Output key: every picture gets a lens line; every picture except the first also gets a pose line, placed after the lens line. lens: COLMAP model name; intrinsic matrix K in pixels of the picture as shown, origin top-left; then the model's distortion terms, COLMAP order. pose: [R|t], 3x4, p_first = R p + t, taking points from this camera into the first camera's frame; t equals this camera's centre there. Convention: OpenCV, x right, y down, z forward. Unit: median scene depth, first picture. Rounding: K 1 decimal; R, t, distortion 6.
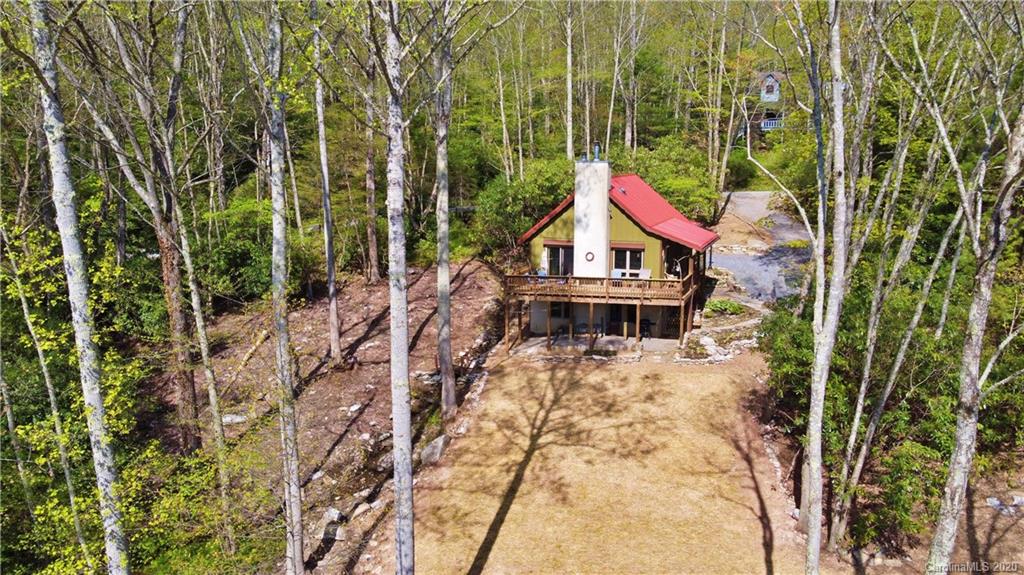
lens RADIAL K [[790.6, 0, 519.7], [0, 790.6, 289.1], [0, 0, 1]] dist [0.010964, 0.019351]
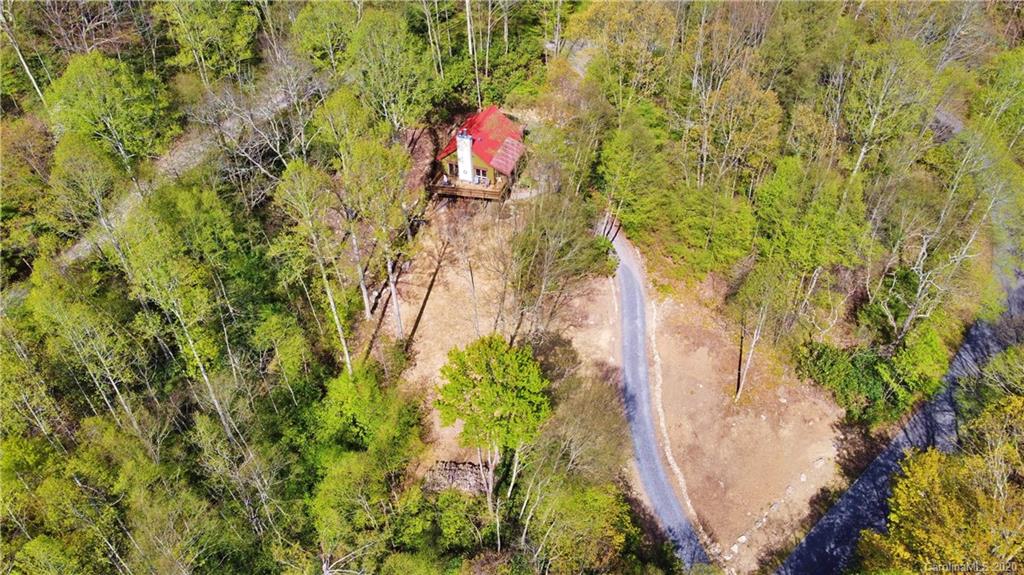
lens RADIAL K [[790.6, 0, 512.1], [0, 790.6, 287.1], [0, 0, 1]] dist [0.010964, 0.019351]
pose [[0.999888, -0.014718, 0.002558, 0.220671], [0.010997, 0.841087, 0.540788, -1.043936], [-0.010111, -0.540700, 0.841155, -1.203480]]
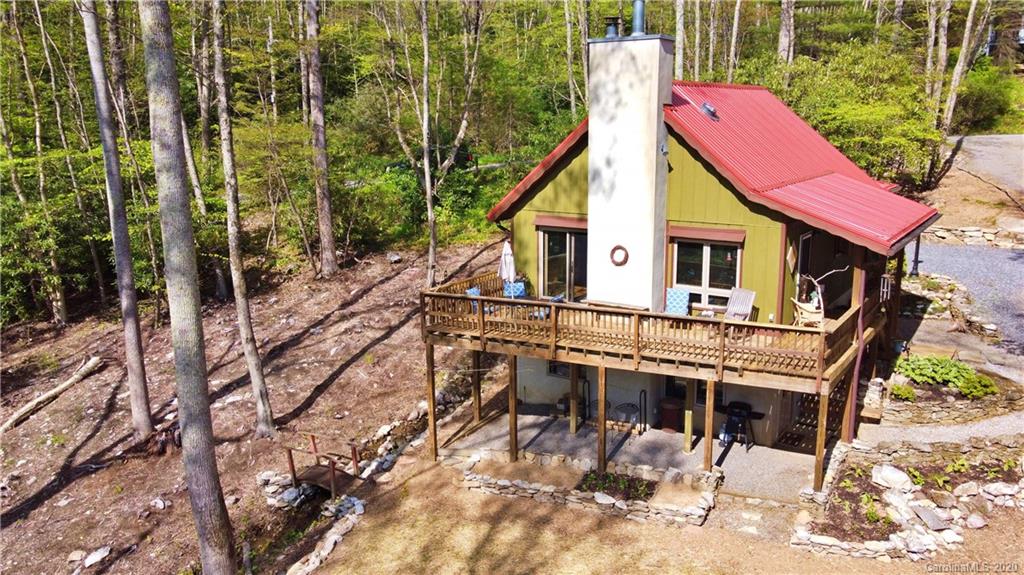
lens RADIAL K [[790.6, 0, 507.8], [0, 790.6, 290.0], [0, 0, 1]] dist [0.010964, 0.019351]
pose [[0.969843, 0.041123, -0.240235, 0.137055], [-0.029764, 0.998269, 0.050722, -0.042724], [0.241905, -0.042042, 0.969389, 0.549781]]
